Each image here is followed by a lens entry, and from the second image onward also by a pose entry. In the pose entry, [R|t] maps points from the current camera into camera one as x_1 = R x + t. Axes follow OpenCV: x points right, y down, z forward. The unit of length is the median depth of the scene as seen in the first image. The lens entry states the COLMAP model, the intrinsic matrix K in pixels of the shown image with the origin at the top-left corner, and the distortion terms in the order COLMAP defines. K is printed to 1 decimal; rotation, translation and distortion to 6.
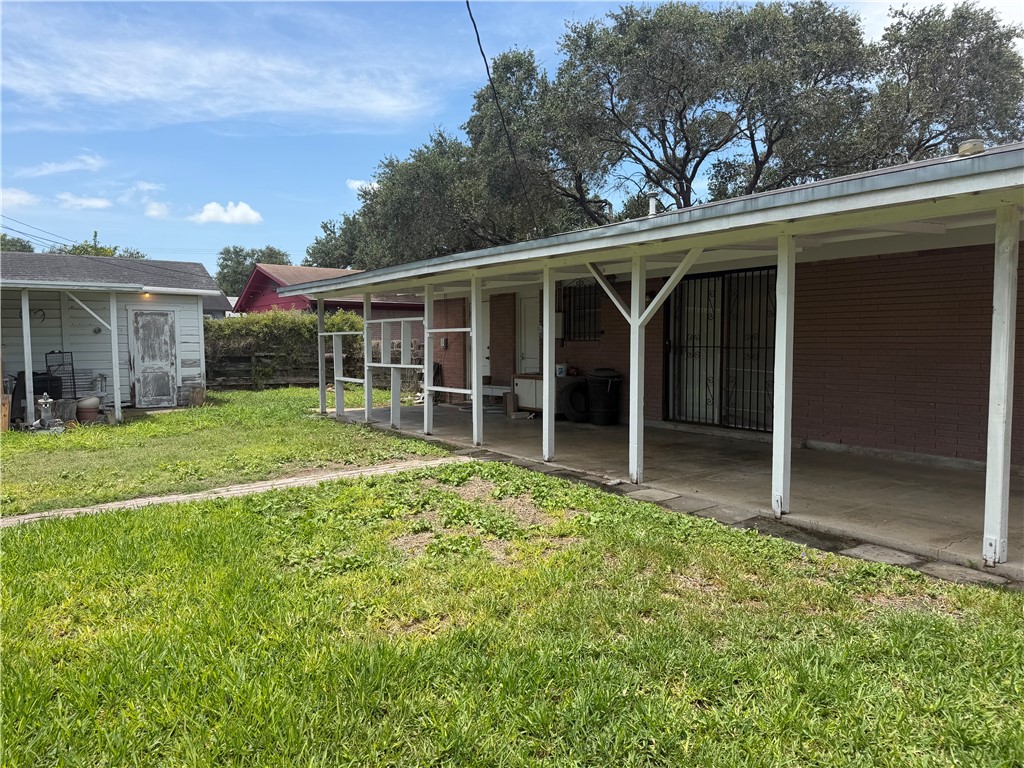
lens RADIAL K [[717.0, 0, 512.0], [0, 717.0, 384.0], [0, 0, 1]] dist [0.119016, -0.135605]
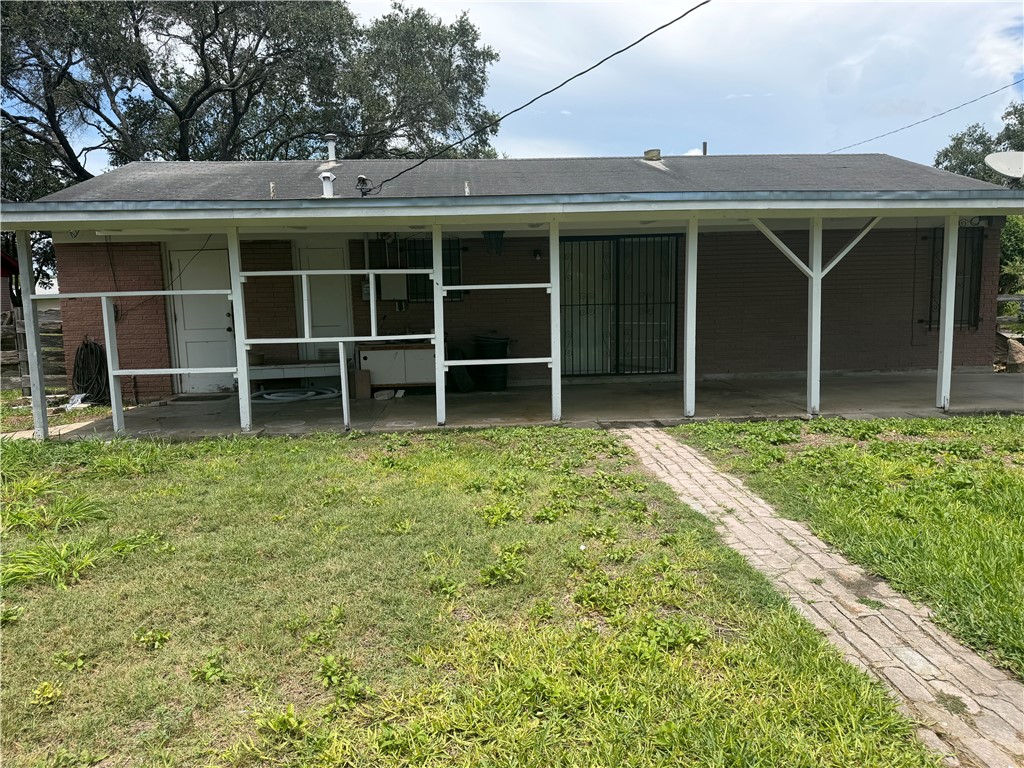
lens RADIAL K [[717.0, 0, 512.0], [0, 717.0, 384.0], [0, 0, 1]] dist [0.119016, -0.135605]
pose [[0.510148, -0.109001, 0.853152, -0.744693], [0.074138, 0.993818, 0.082641, -0.031513], [-0.856886, 0.021092, 0.515075, 0.559395]]
